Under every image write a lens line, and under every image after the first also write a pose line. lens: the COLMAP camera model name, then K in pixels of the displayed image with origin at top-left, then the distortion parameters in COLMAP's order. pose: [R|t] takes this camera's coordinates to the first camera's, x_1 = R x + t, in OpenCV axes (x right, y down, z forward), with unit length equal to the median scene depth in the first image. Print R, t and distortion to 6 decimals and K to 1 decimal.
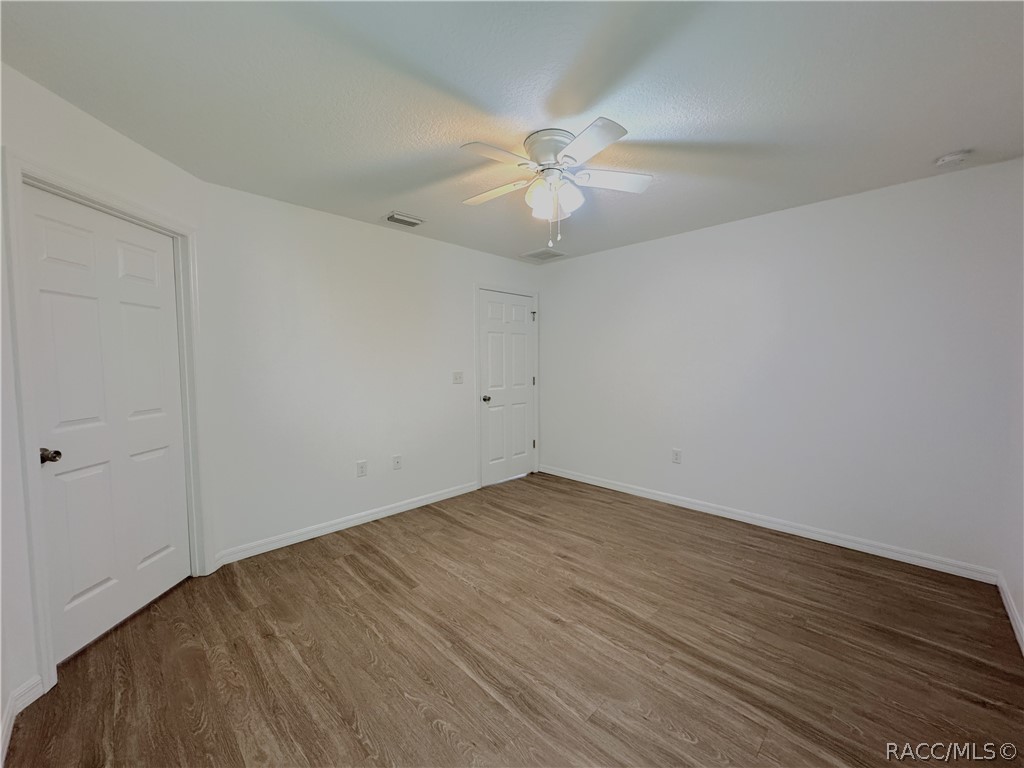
lens RADIAL K [[415.3, 0, 506.3], [0, 415.3, 384.0], [0, 0, 1]] dist [-0.004052, 0.001309]
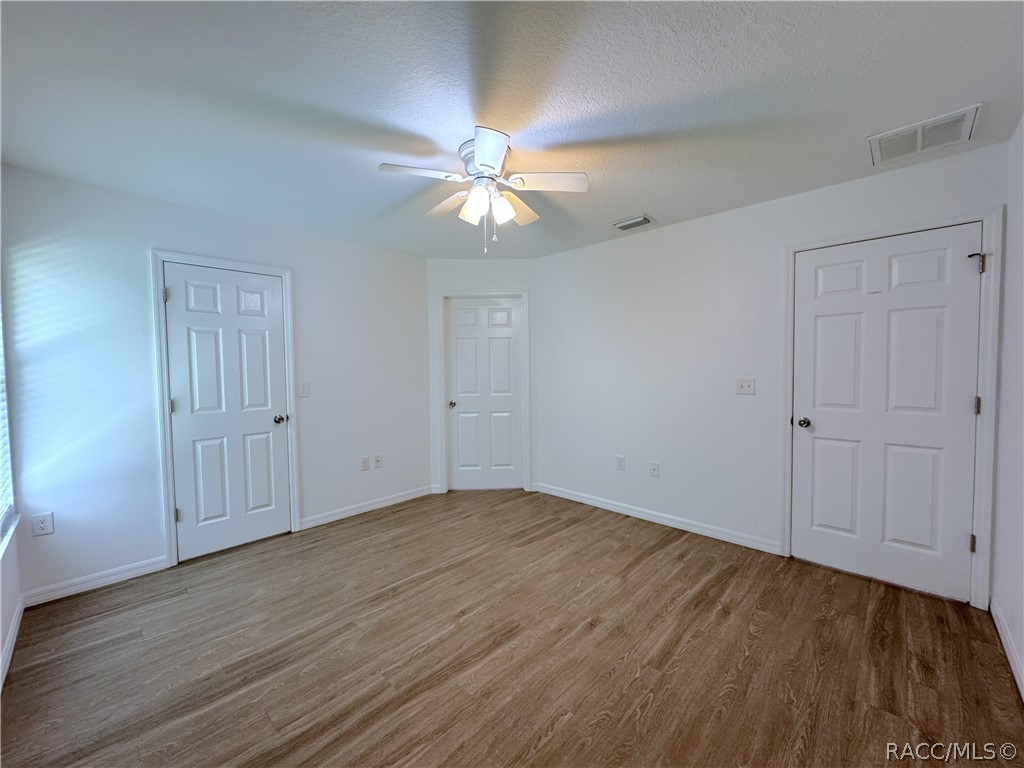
lens RADIAL K [[415.3, 0, 514.4], [0, 415.3, 382.4], [0, 0, 1]] dist [-0.004052, 0.001309]
pose [[0.008611, 0.042144, -0.999074, 0.941361], [-0.046247, 0.998059, 0.041703, -0.052358], [0.998893, 0.045846, 0.010543, 0.893118]]
